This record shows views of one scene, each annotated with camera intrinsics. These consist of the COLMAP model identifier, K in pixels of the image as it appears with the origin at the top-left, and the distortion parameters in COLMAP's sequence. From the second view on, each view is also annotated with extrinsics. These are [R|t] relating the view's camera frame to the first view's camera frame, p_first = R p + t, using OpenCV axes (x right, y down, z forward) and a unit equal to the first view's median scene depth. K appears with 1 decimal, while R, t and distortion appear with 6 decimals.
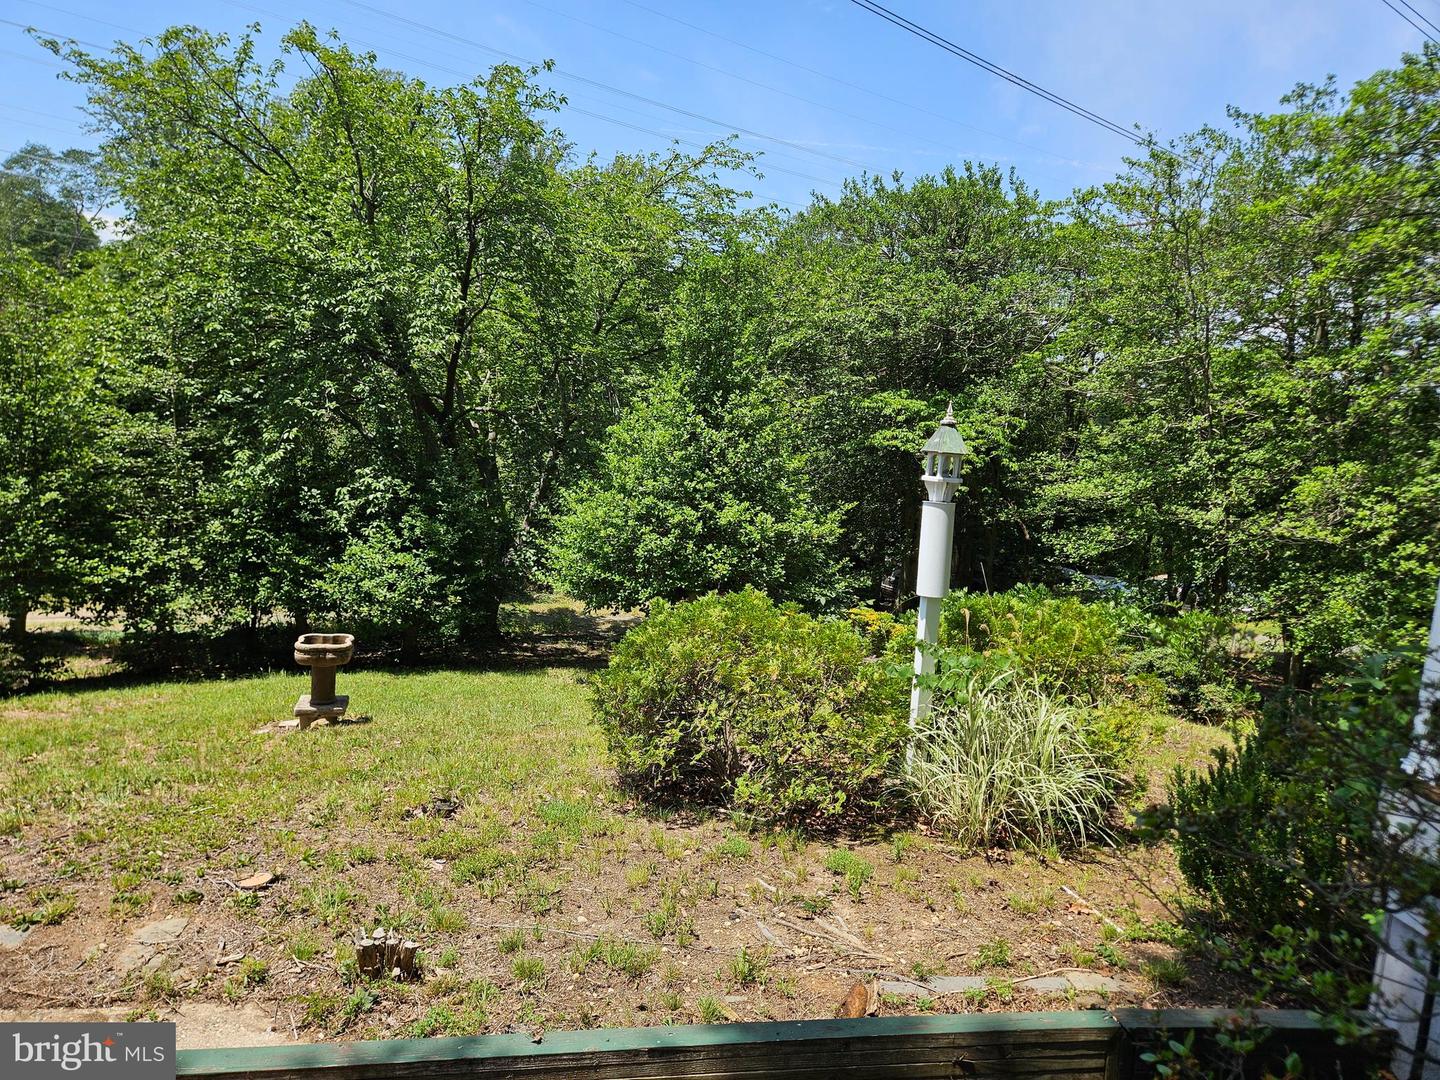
lens RADIAL K [[937.6, 0, 719.8], [0, 937.6, 535.8], [0, 0, 1]] dist [0.055750, -0.052427]
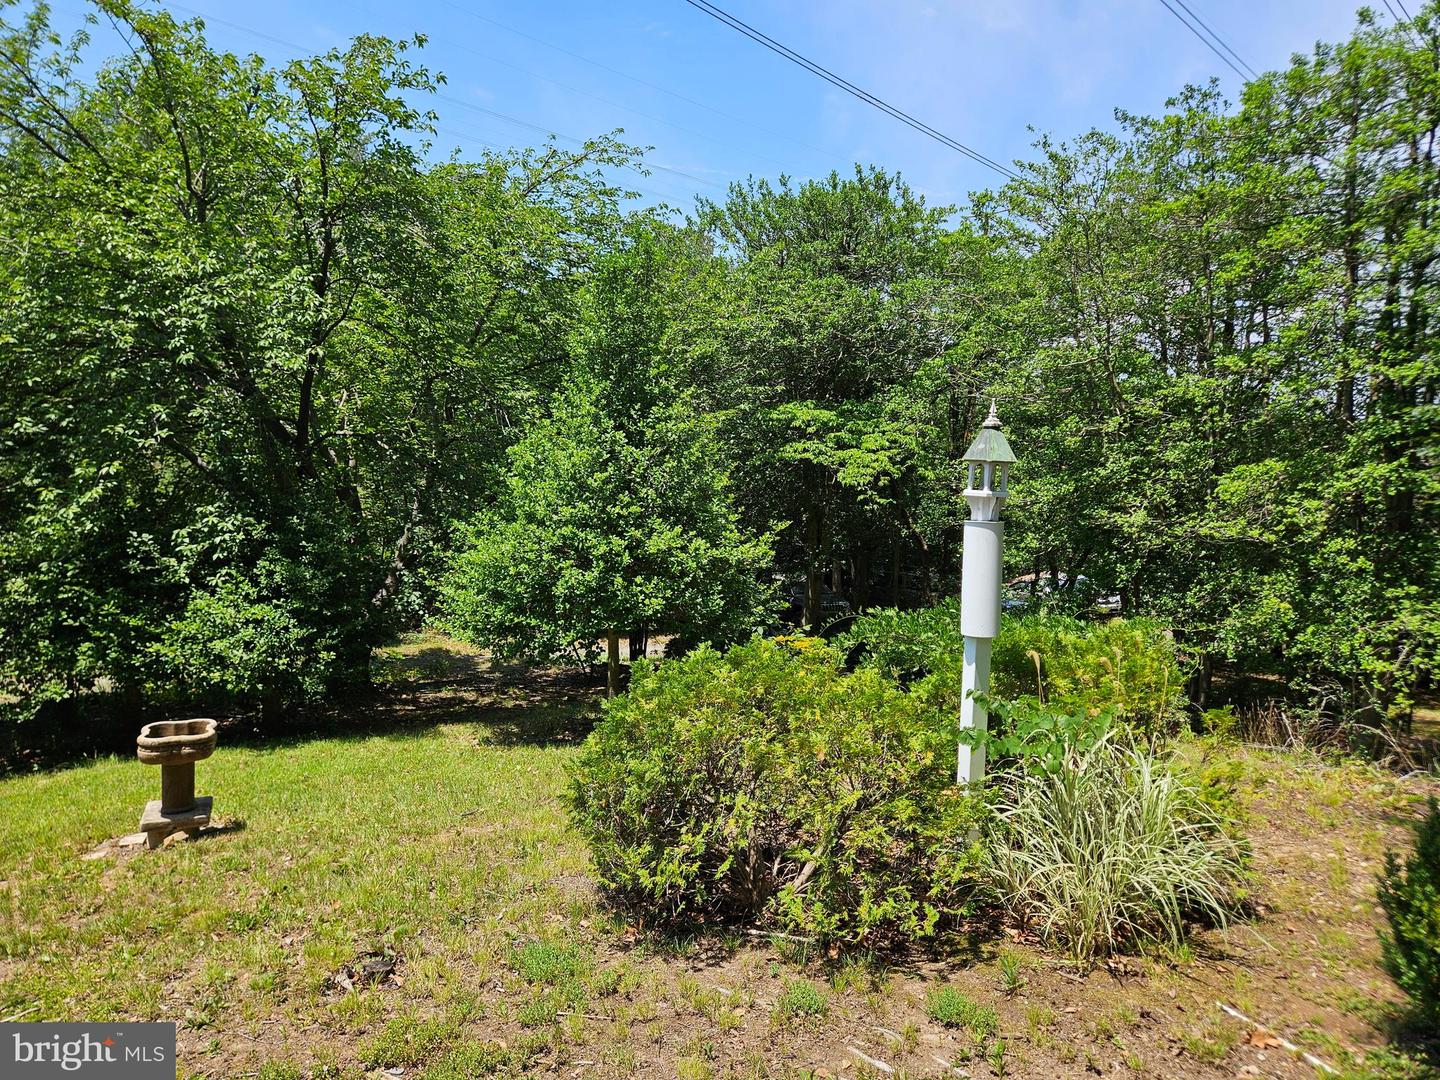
lens RADIAL K [[937.6, 0, 719.8], [0, 937.6, 535.8], [0, 0, 1]] dist [0.055750, -0.052427]
pose [[0.987659, -0.046500, 0.149559, -0.053740], [0.049319, 0.998667, -0.015200, -0.010096], [-0.148653, 0.022388, 0.988636, 0.096680]]
